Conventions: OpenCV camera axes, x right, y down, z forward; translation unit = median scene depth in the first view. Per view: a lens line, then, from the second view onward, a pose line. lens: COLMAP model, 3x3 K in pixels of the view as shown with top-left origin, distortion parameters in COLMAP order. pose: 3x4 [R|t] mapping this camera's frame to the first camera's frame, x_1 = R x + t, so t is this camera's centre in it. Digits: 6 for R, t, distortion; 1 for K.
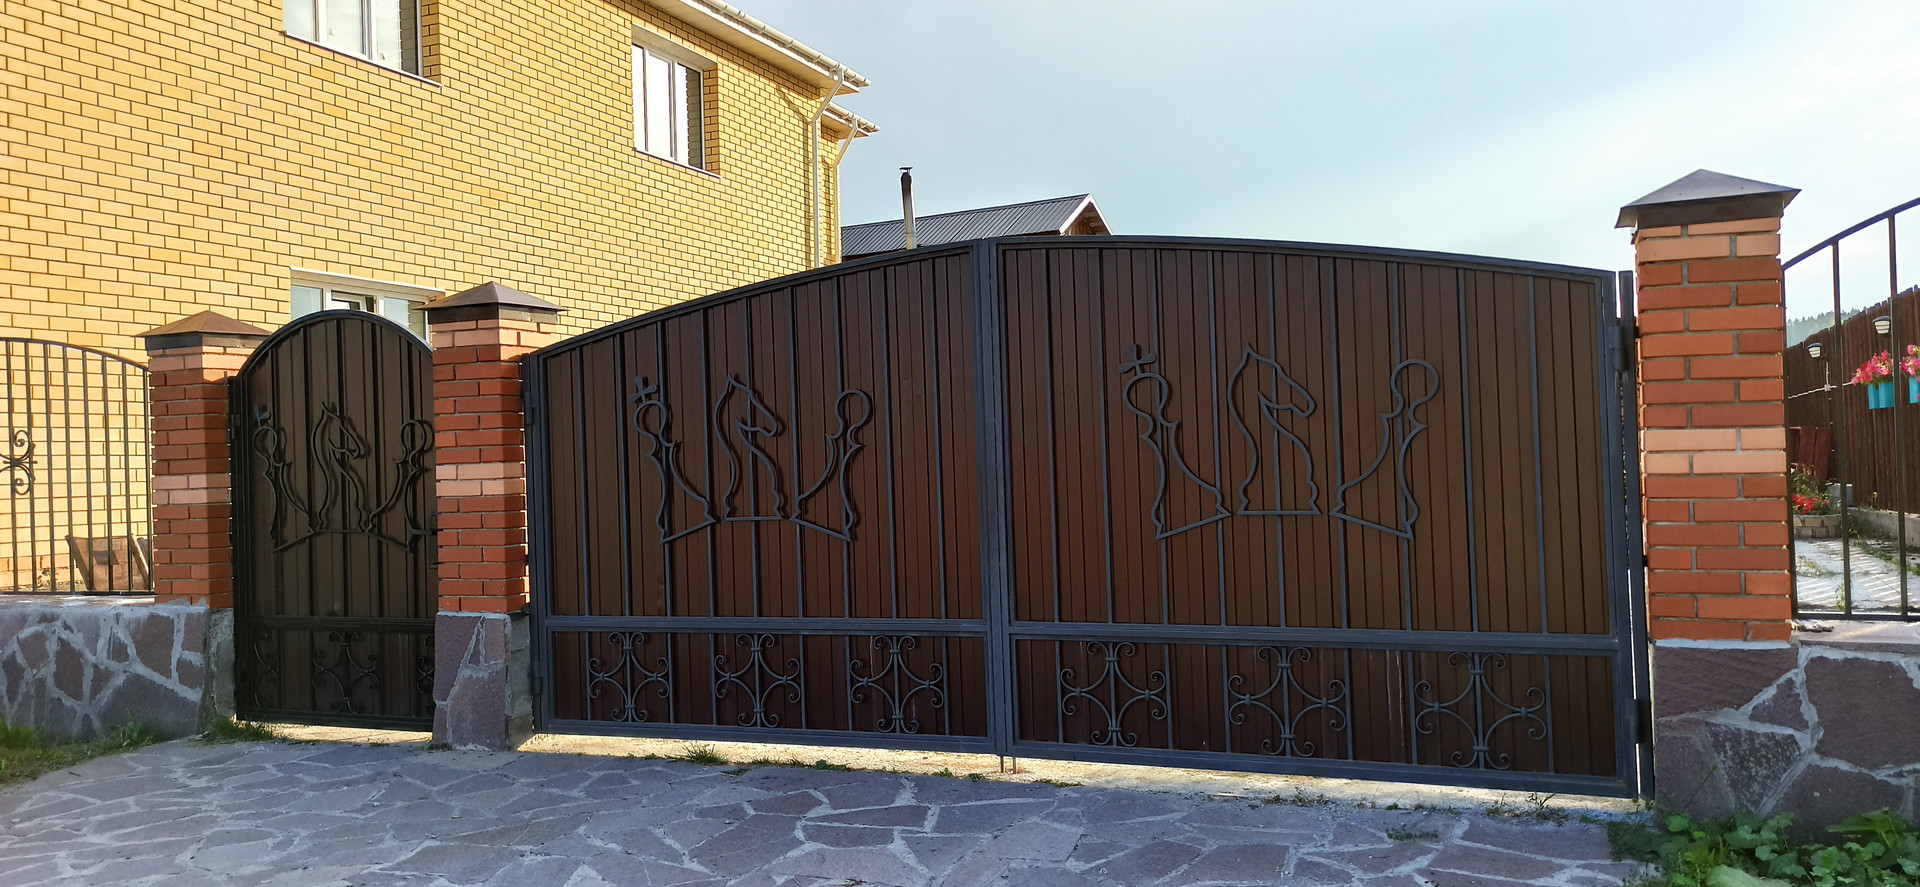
lens RADIAL K [[1439.1, 0, 966.0], [0, 1439.1, 435.5], [0, 0, 1]] dist [0.057816, -0.059060]
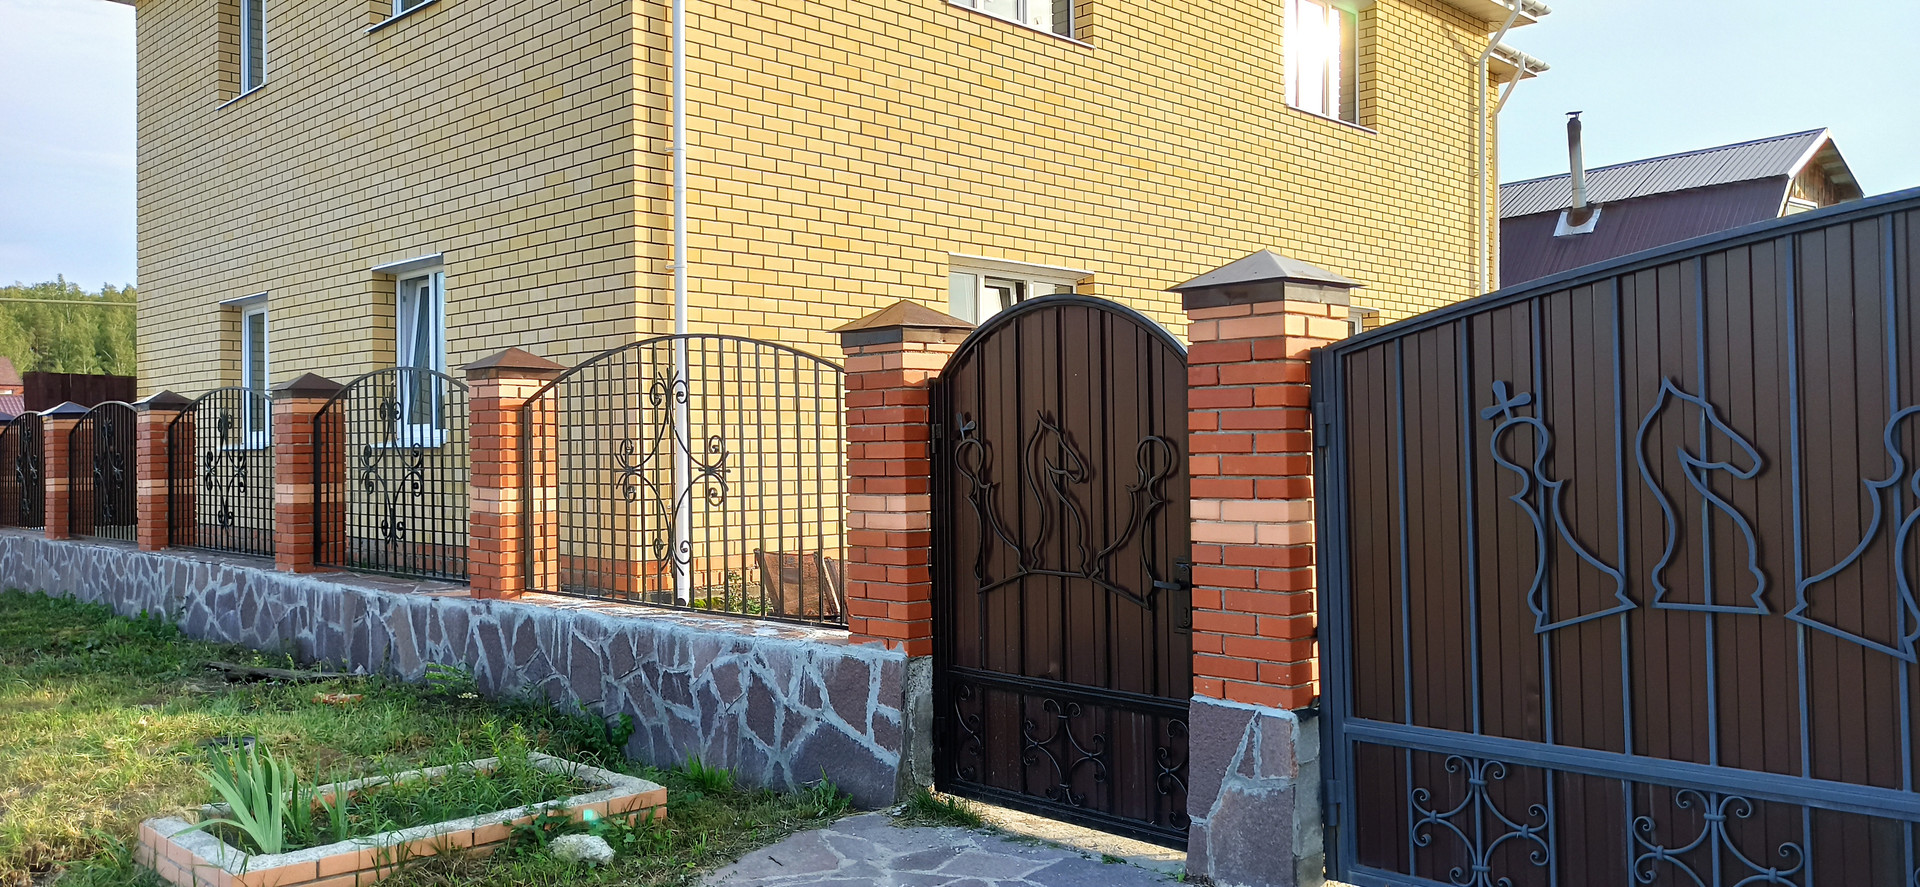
lens RADIAL K [[1439.1, 0, 949.3], [0, 1439.1, 440.6], [0, 0, 1]] dist [0.057816, -0.059060]
pose [[0.921265, 0.015478, -0.388627, -0.180144], [-0.008596, 0.999774, 0.019441, -0.021402], [0.388840, -0.014570, 0.921190, 0.251332]]
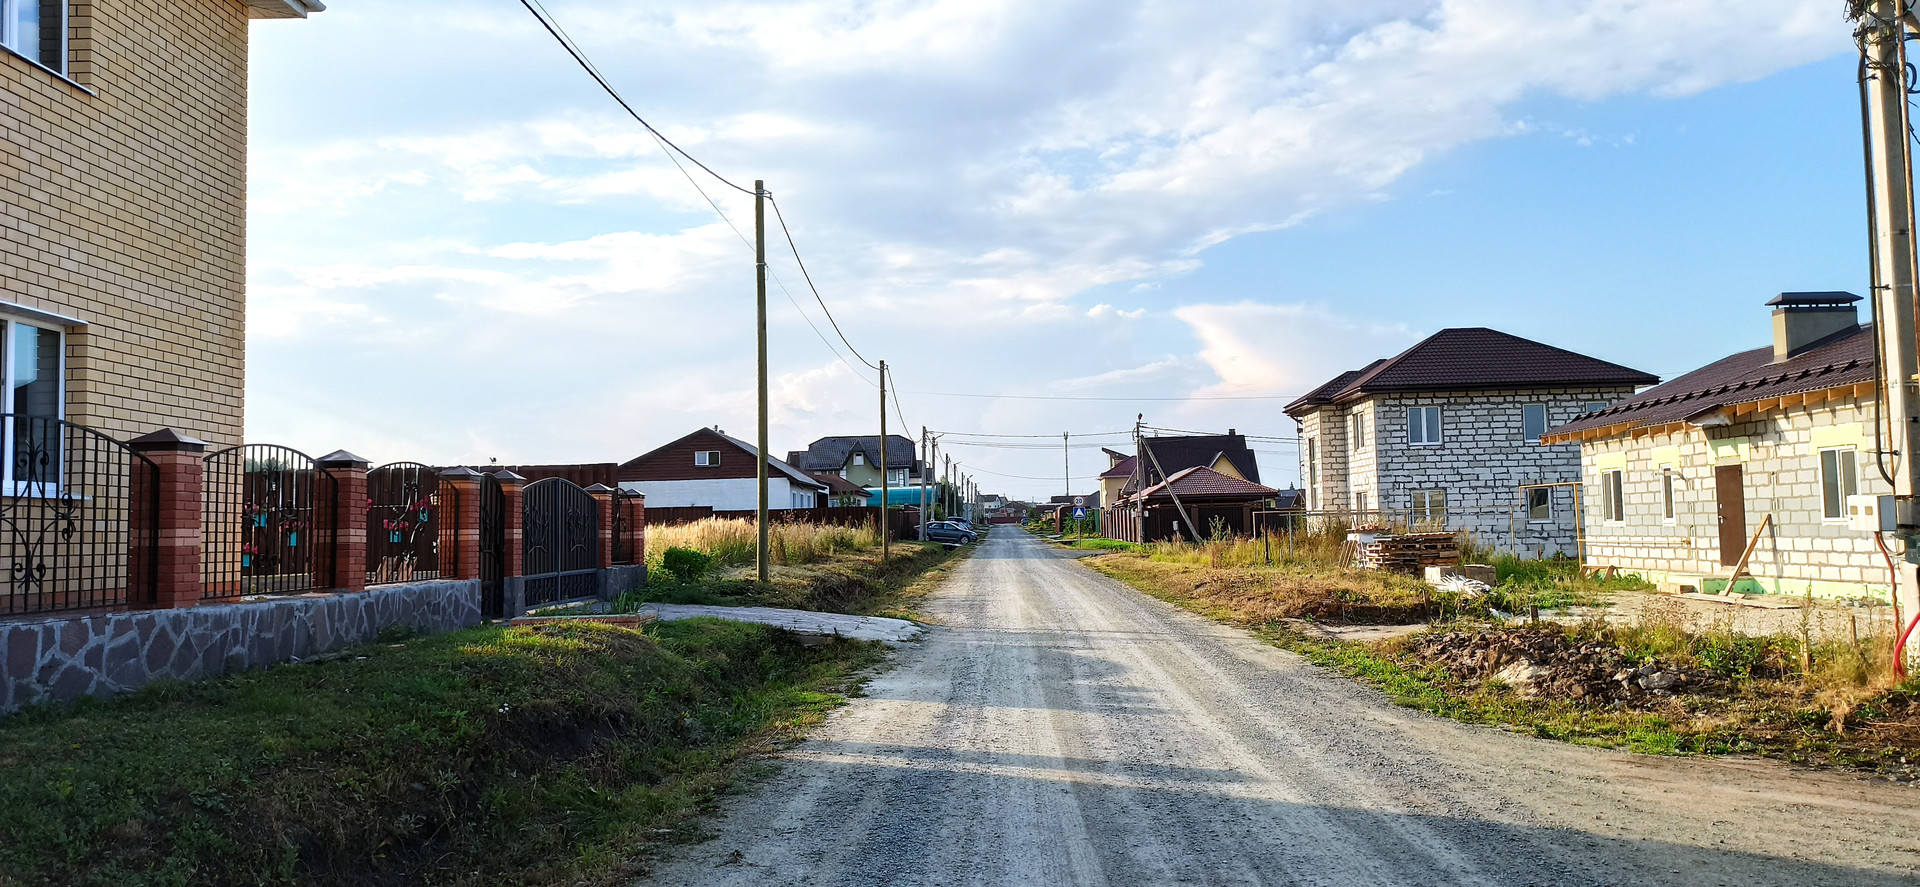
lens RADIAL K [[1439.1, 0, 957.9], [0, 1439.1, 441.4], [0, 0, 1]] dist [0.057816, -0.059060]
pose [[-0.375806, 0.090952, 0.922224, -3.371741], [0.005961, 0.995389, -0.095739, 0.127556], [-0.926679, -0.030482, -0.374615, 1.200193]]
